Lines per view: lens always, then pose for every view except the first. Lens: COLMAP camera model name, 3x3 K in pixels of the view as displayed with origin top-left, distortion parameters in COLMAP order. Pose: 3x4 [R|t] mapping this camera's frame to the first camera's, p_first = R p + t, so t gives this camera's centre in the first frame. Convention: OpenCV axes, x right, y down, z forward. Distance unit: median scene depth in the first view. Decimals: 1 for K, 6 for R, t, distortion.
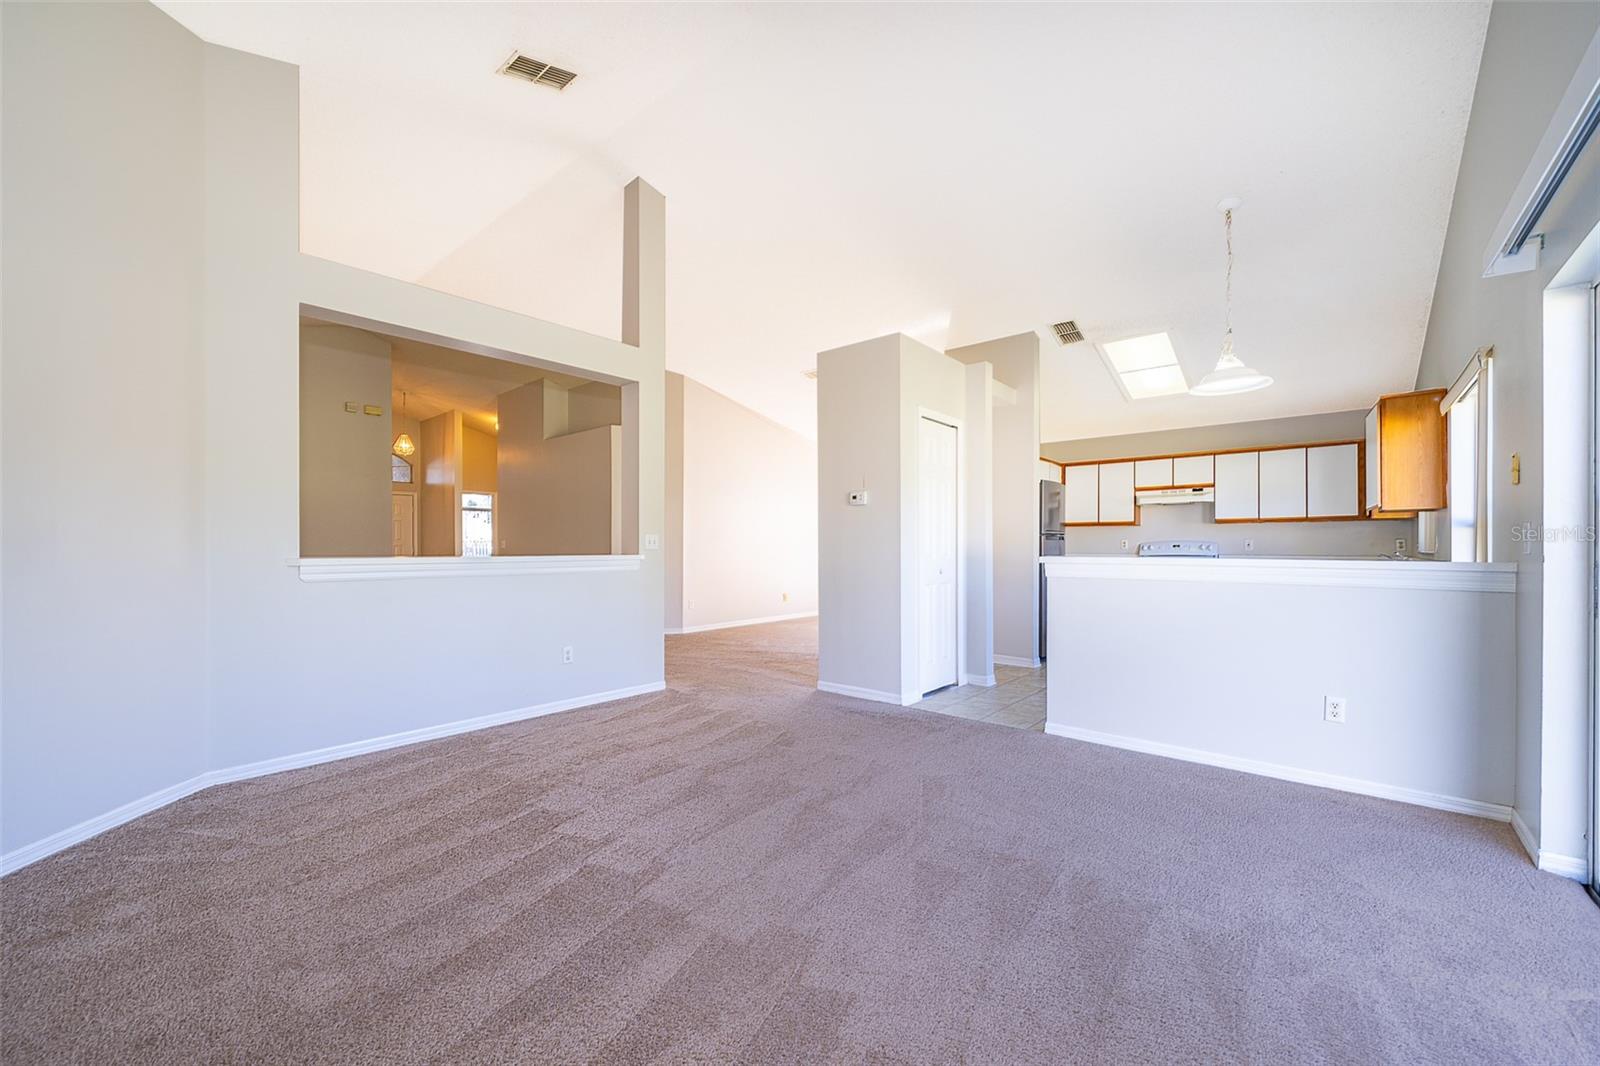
lens RADIAL K [[635.5, 0, 804.7], [0, 635.5, 548.4], [0, 0, 1]] dist [-0.009726, 0.000142]
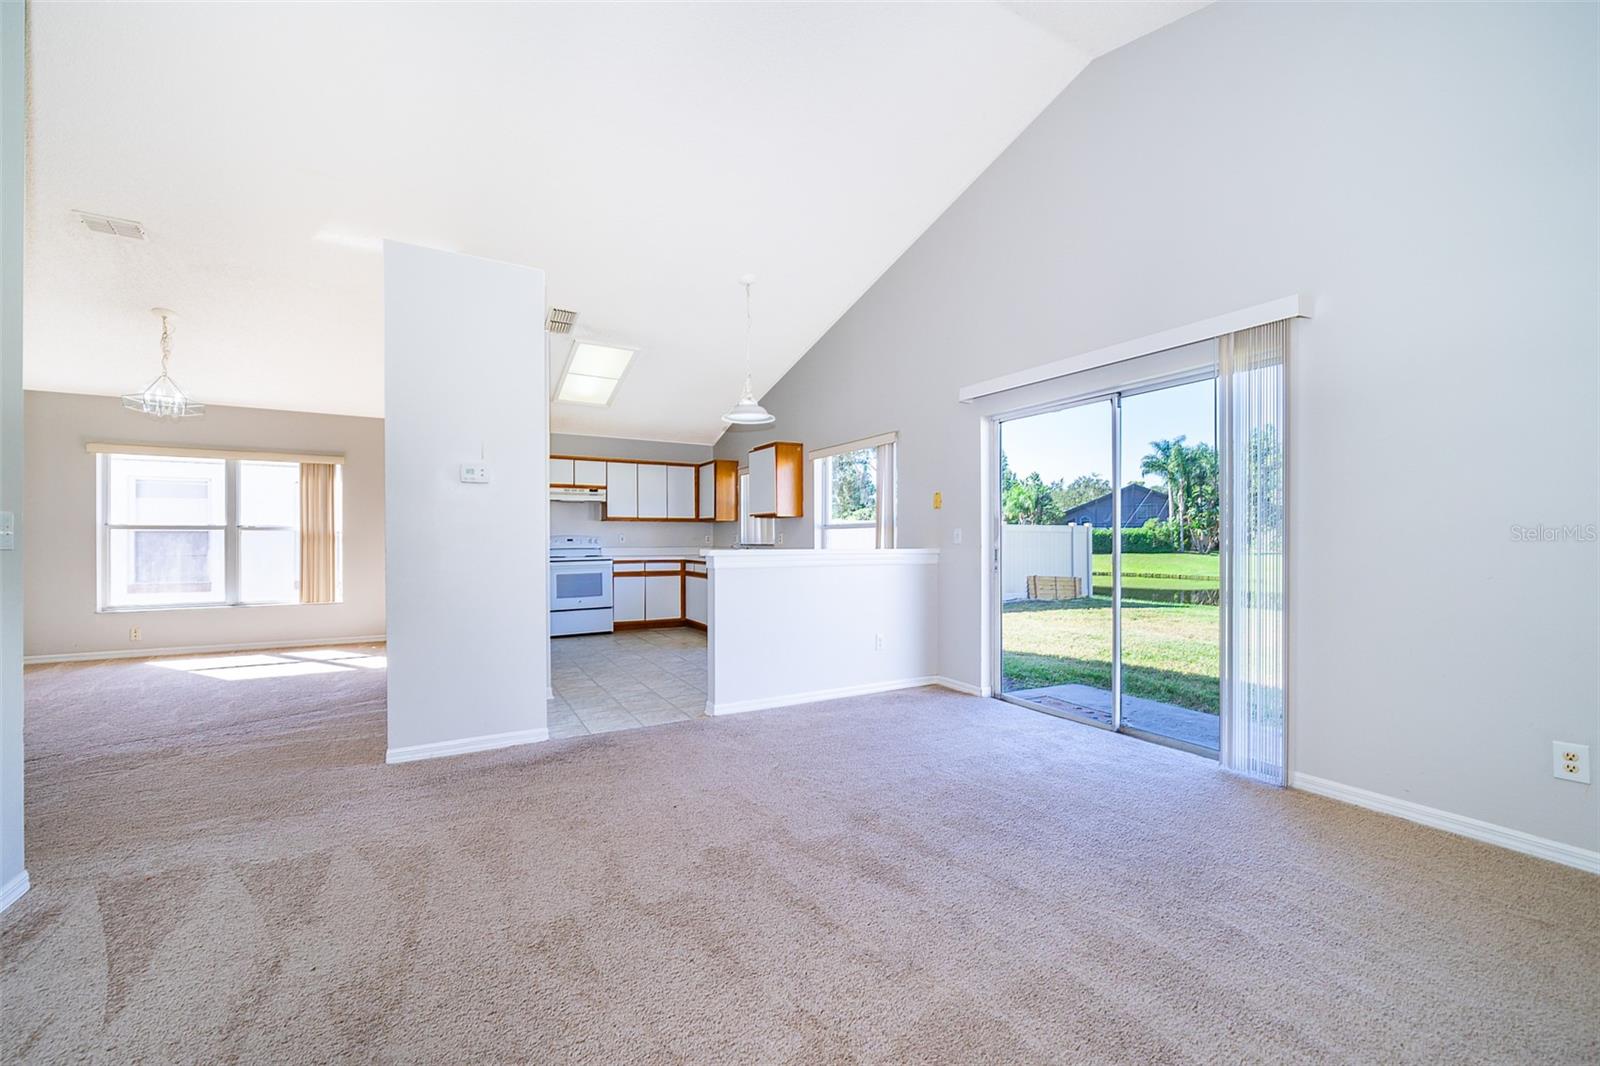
lens RADIAL K [[635.5, 0, 812.4], [0, 635.5, 534.3], [0, 0, 1]] dist [-0.009726, 0.000142]
pose [[0.321702, 0.011757, 0.946768, -0.316454], [0.003169, 0.999904, -0.013494, 0.001176], [-0.946836, 0.007342, 0.321634, 0.273487]]
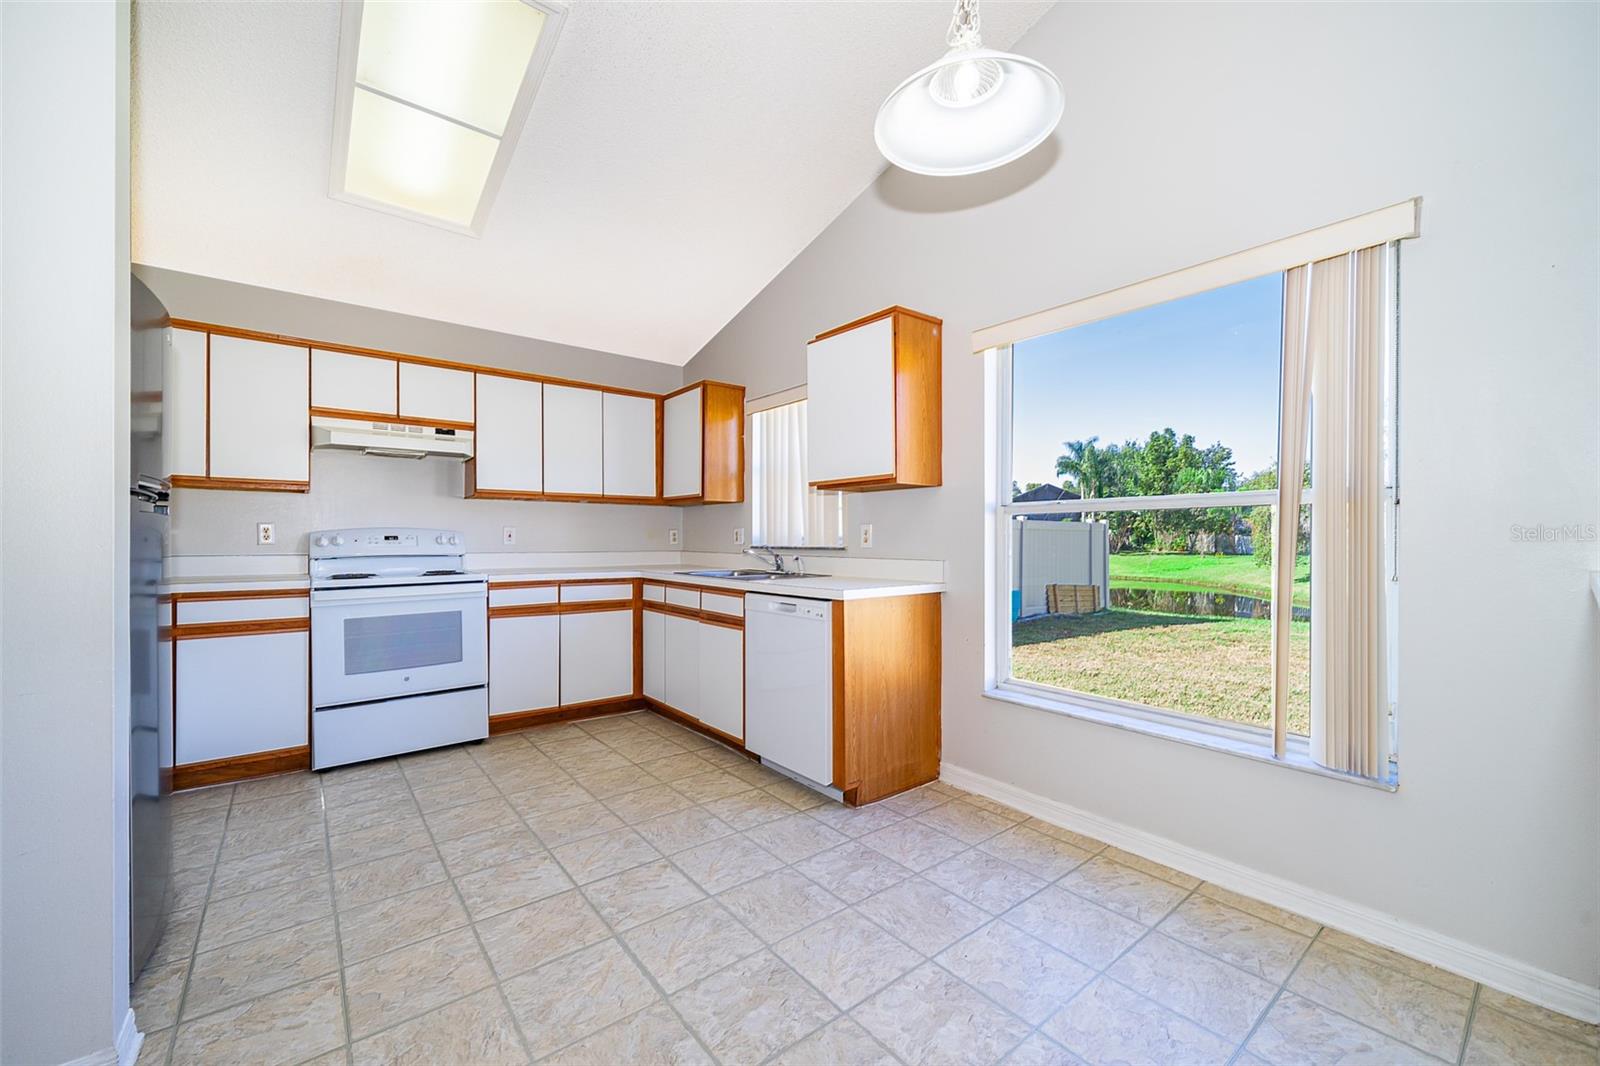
lens RADIAL K [[635.5, 0, 807.1], [0, 635.5, 536.8], [0, 0, 1]] dist [-0.009726, 0.000142]
pose [[0.185358, 0.006245, 0.982651, 0.164050], [-0.001595, 0.999980, -0.006054, -0.002882], [-0.982670, -0.000445, 0.185365, 0.610467]]
